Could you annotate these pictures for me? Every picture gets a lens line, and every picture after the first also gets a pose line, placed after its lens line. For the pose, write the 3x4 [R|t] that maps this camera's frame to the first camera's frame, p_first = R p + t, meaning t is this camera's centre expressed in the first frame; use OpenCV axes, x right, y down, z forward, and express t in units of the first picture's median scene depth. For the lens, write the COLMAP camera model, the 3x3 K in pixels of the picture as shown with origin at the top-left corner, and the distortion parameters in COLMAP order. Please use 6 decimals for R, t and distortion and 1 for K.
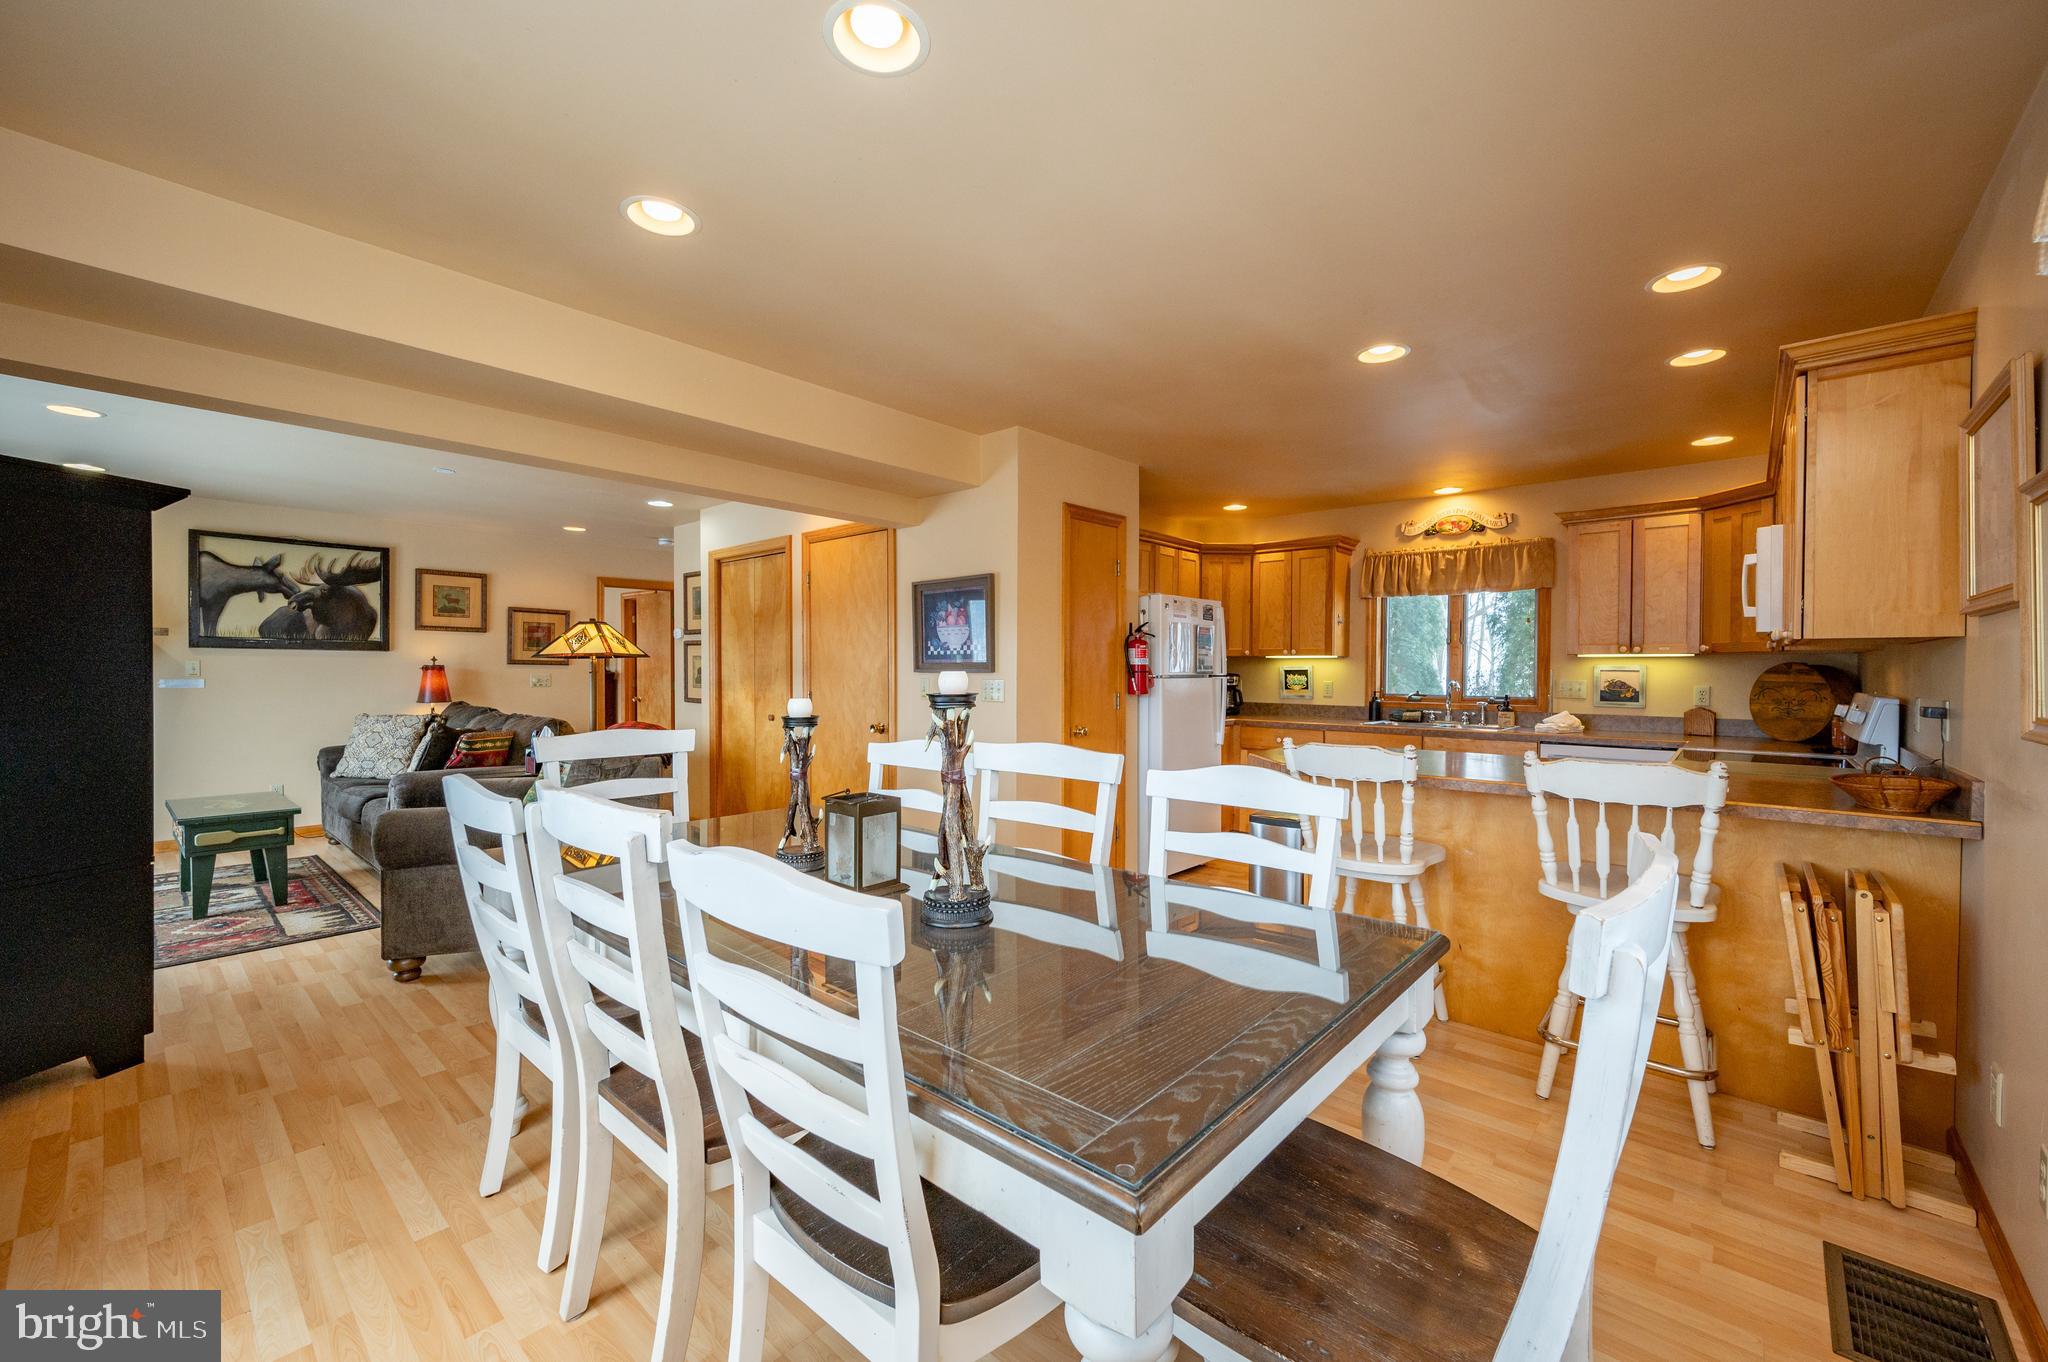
lens RADIAL K [[815.9, 0, 1005.1], [0, 815.9, 681.4], [0, 0, 1]] dist [-0.004115, 0.002178]
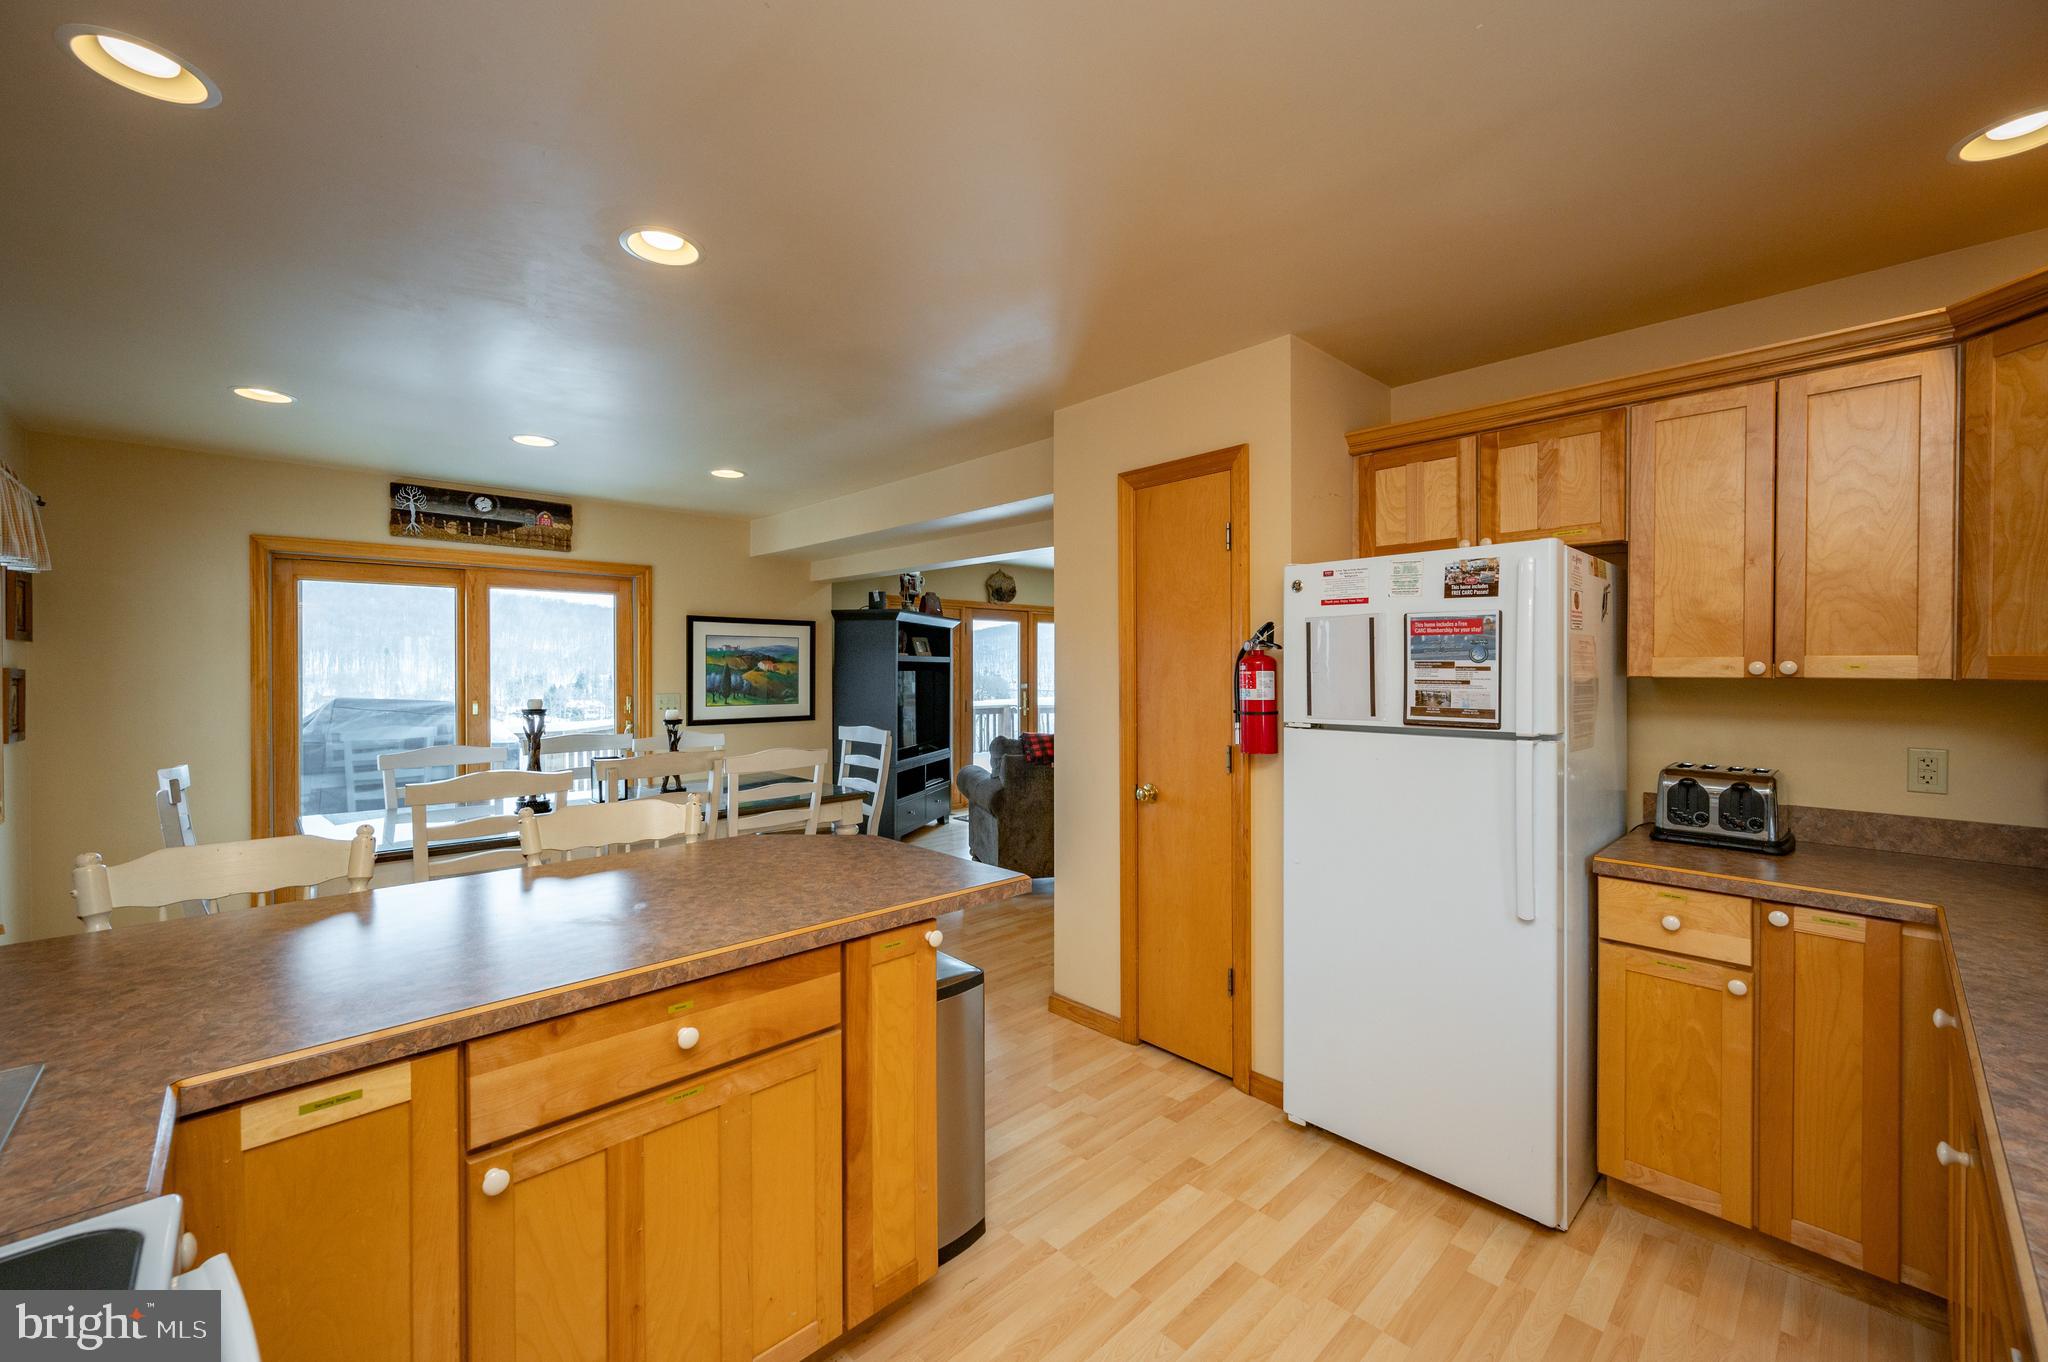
lens RADIAL K [[815.9, 0, 1054.7], [0, 815.9, 678.7], [0, 0, 1]] dist [-0.004115, 0.002178]
pose [[-0.048632, 0.008166, -0.998783, 0.708129], [-0.015458, 0.999841, 0.008927, -0.037152], [0.998697, 0.015873, -0.048498, 0.865249]]
